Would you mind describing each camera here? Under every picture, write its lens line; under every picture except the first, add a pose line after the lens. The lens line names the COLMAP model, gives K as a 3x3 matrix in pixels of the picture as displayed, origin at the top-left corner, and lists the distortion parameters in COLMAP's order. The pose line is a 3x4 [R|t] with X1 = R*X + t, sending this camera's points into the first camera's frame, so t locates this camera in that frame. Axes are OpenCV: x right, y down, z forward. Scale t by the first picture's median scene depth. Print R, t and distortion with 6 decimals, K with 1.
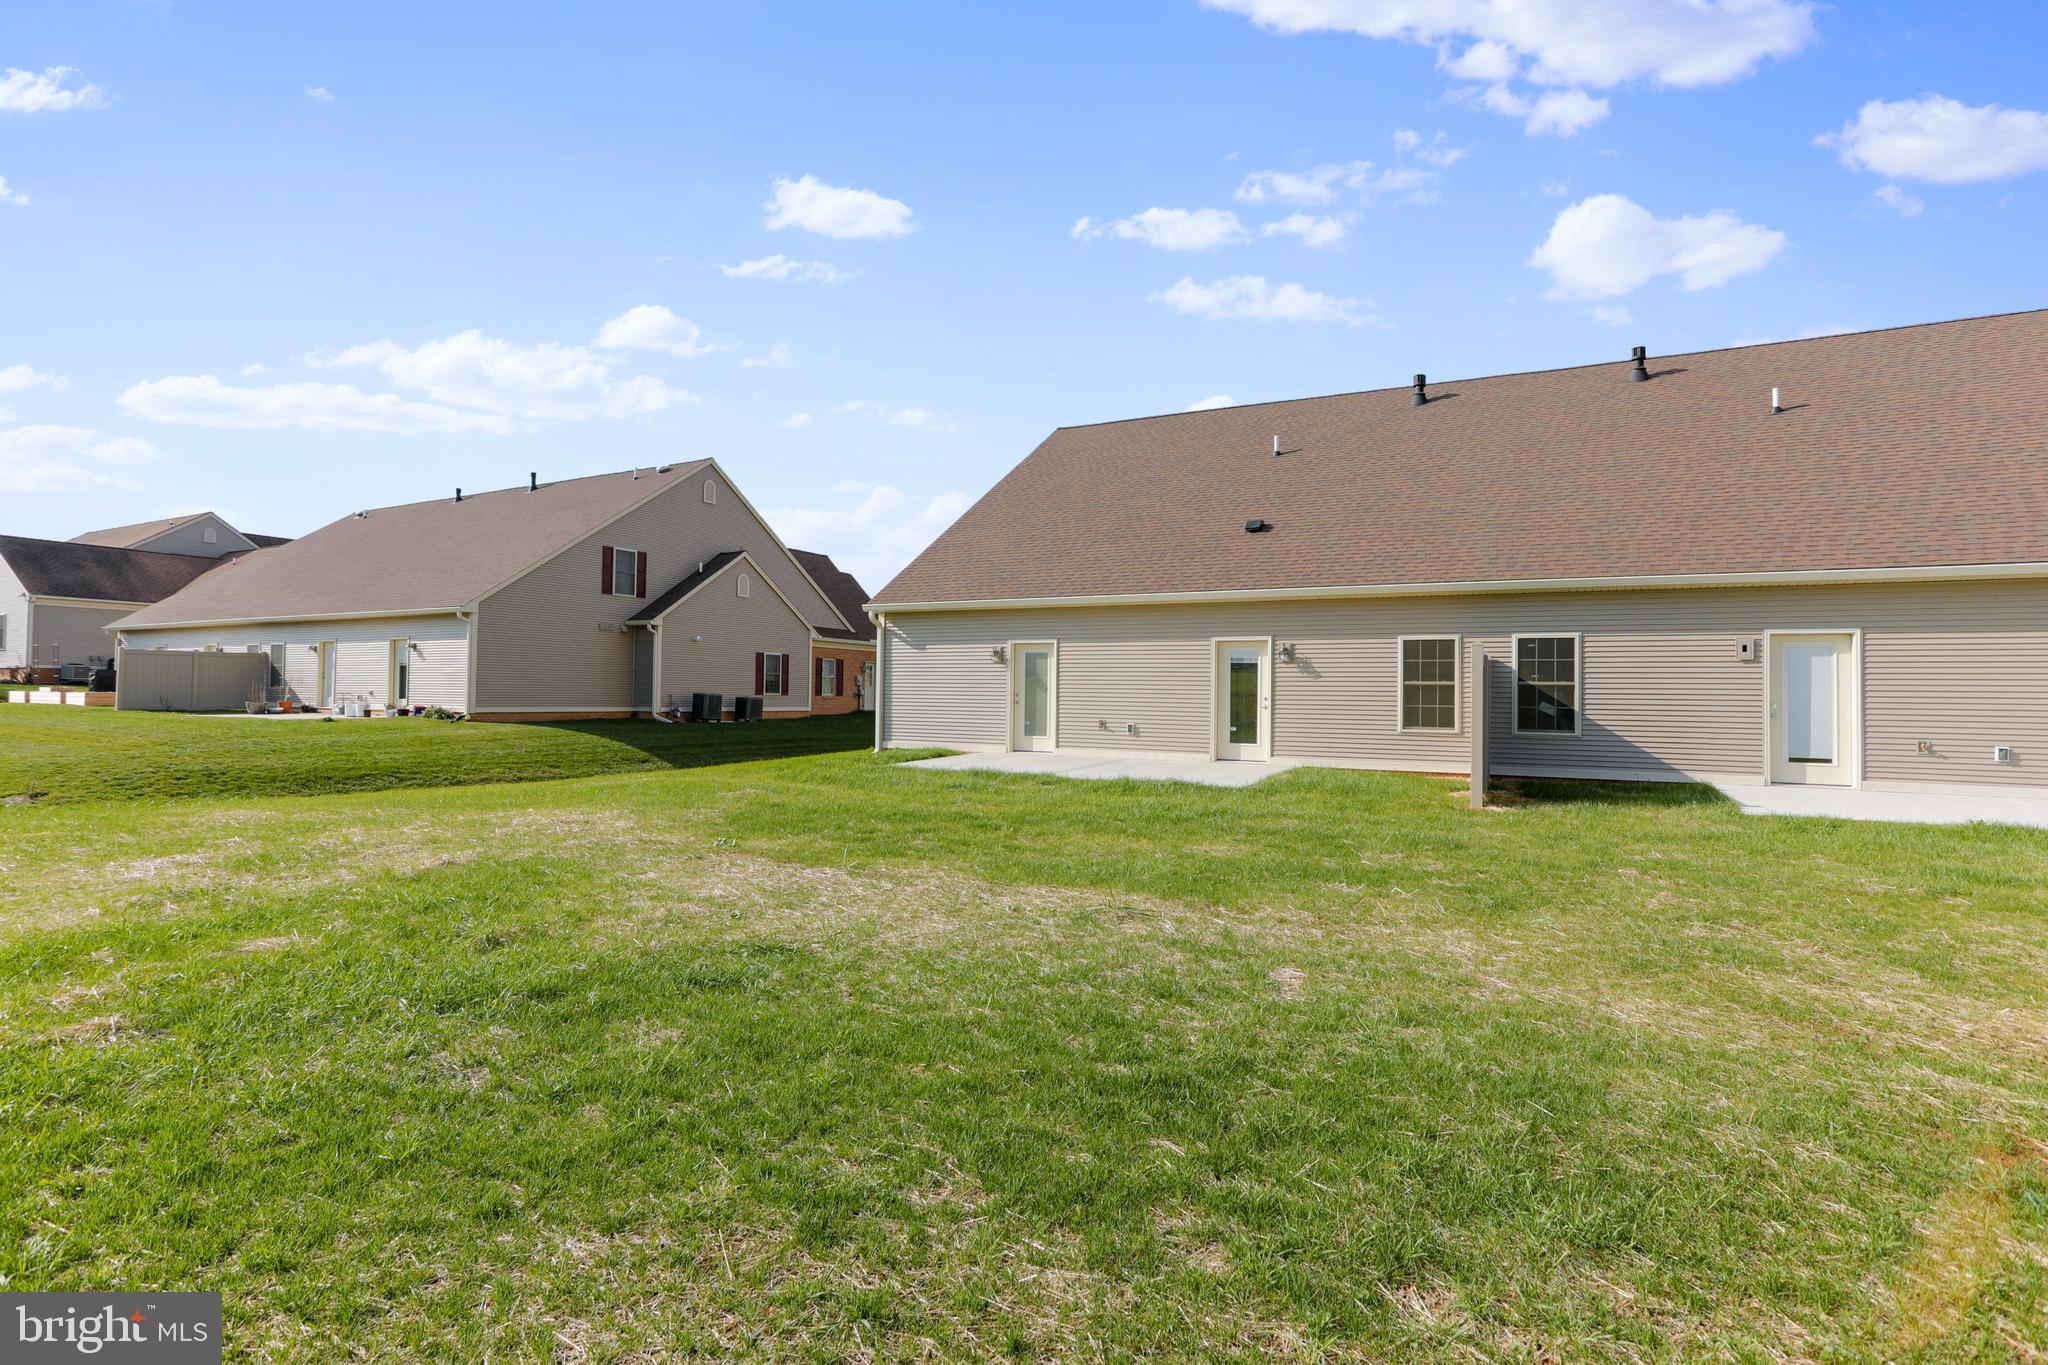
lens RADIAL K [[997.9, 0, 1017.5], [0, 997.9, 671.8], [0, 0, 1]] dist [-0.033869, 0.009788]
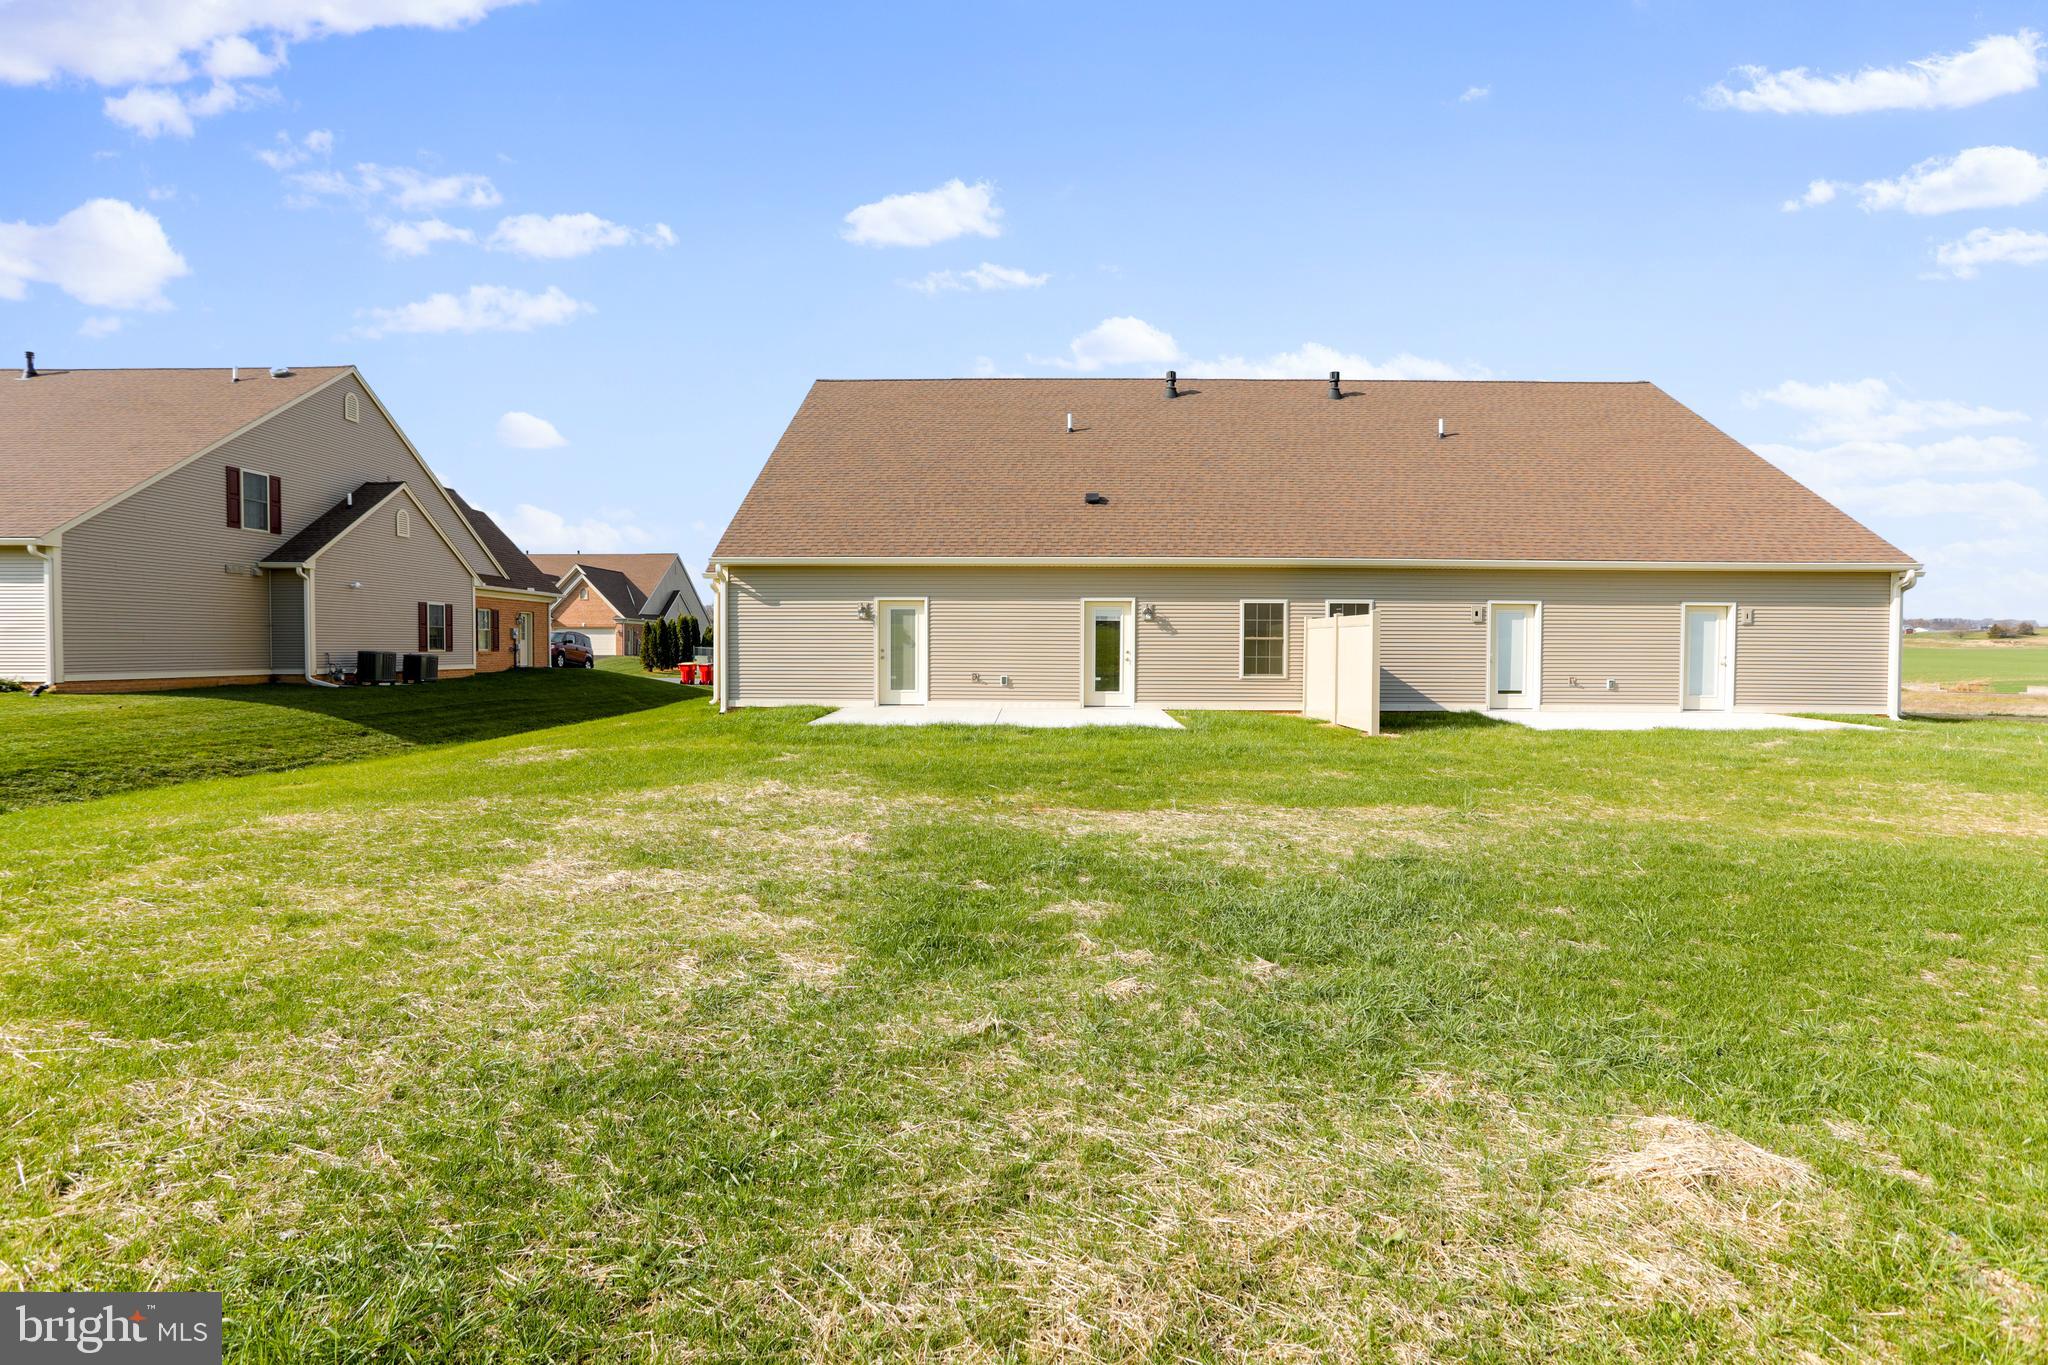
lens RADIAL K [[997.9, 0, 1011.4], [0, 997.9, 684.8], [0, 0, 1]] dist [-0.033869, 0.009788]
pose [[0.895055, -0.026019, 0.445196, -0.304457], [-0.002704, 0.997962, 0.063761, -0.006753], [-0.445948, -0.058273, 0.893160, 0.020148]]
